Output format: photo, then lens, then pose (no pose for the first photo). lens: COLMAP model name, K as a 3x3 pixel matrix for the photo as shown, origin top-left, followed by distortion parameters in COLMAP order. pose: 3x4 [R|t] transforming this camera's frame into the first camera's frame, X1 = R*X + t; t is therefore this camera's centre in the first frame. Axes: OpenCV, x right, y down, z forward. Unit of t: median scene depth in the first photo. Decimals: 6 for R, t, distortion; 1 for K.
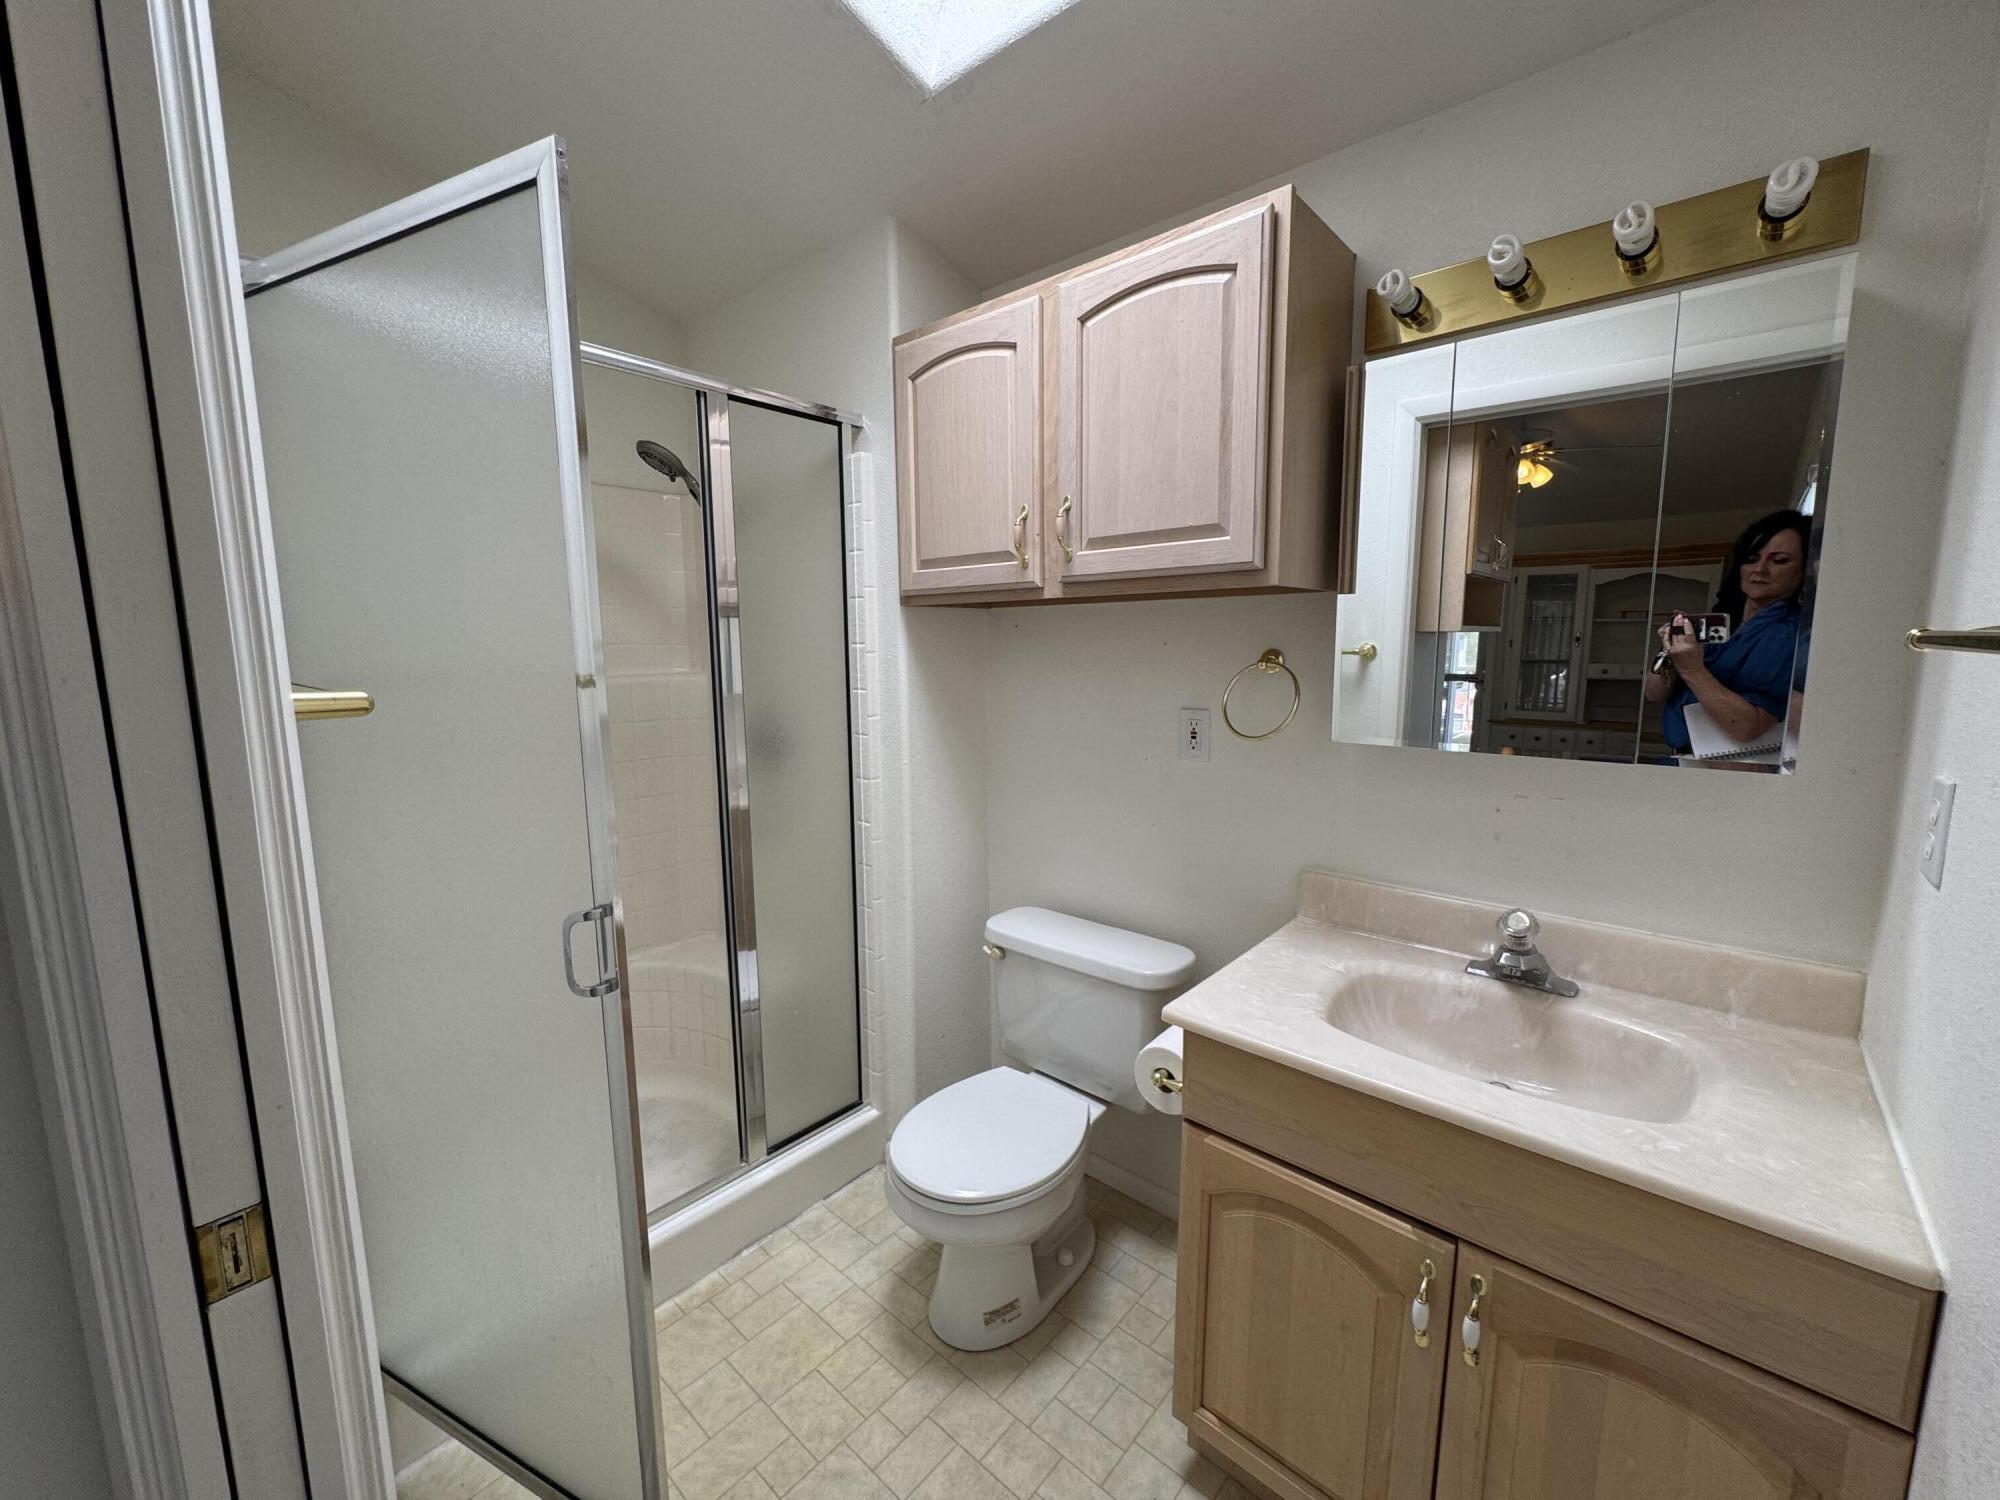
lens RADIAL K [[798.7, 0, 1001.2], [0, 798.7, 750.3], [0, 0, 1]] dist [-0.002074, 0.000728]
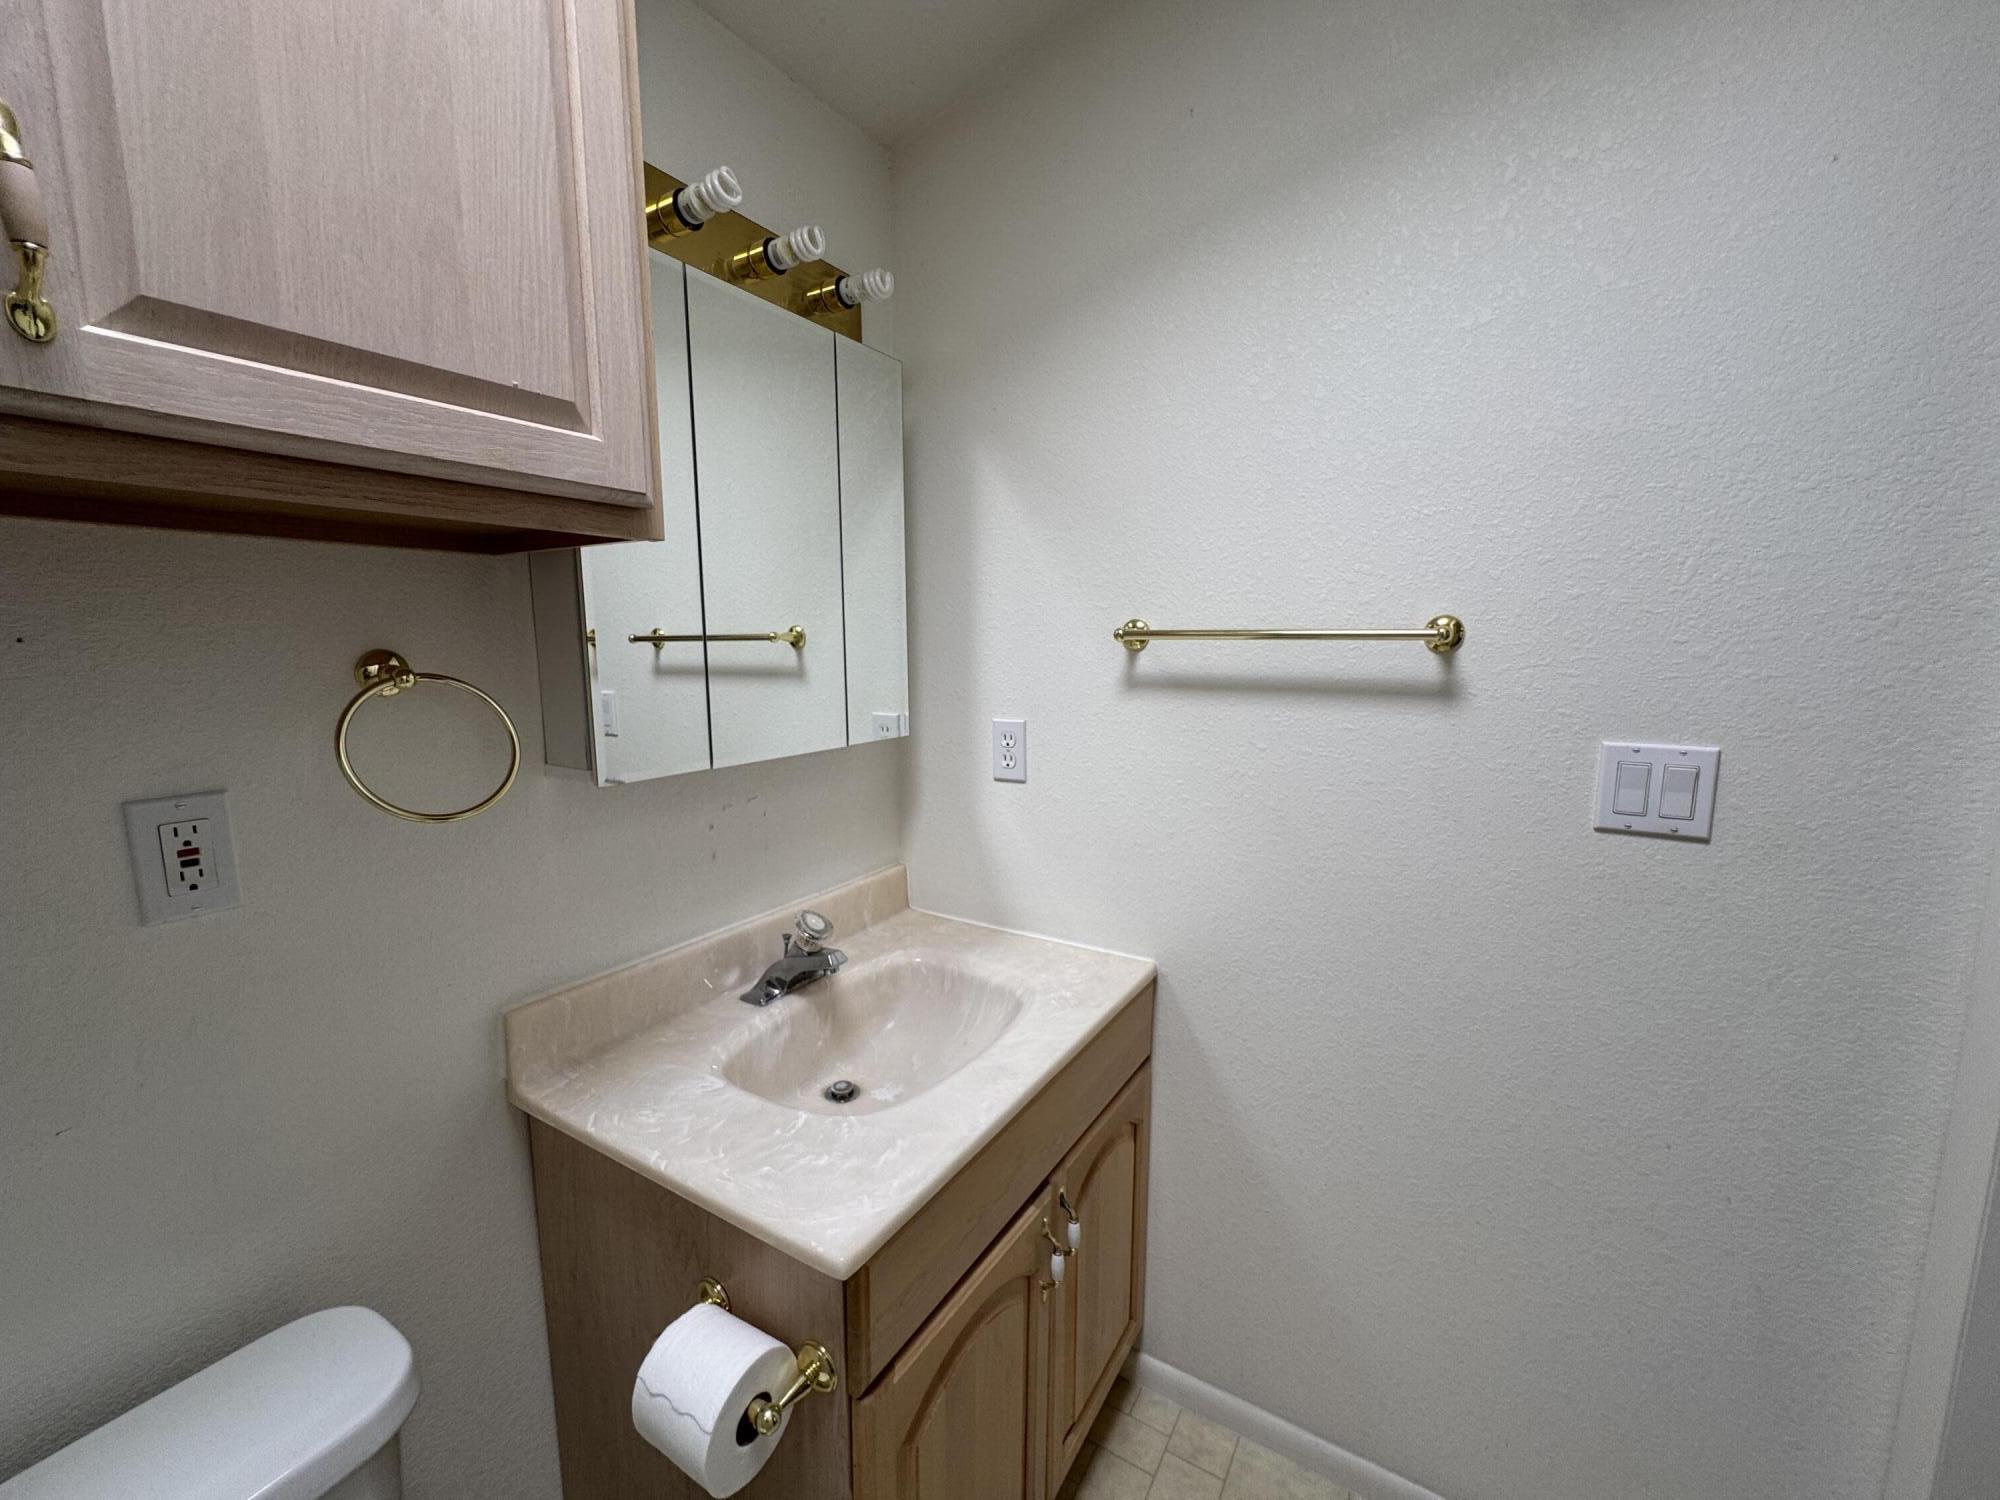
lens RADIAL K [[798.7, 0, 1004.5], [0, 798.7, 748.7], [0, 0, 1]] dist [-0.002074, 0.000728]
pose [[-0.179564, -0.121618, 0.976200, -0.318055], [0.138947, 0.979245, 0.147556, -0.103625], [-0.973884, 0.162136, -0.158939, 0.863582]]
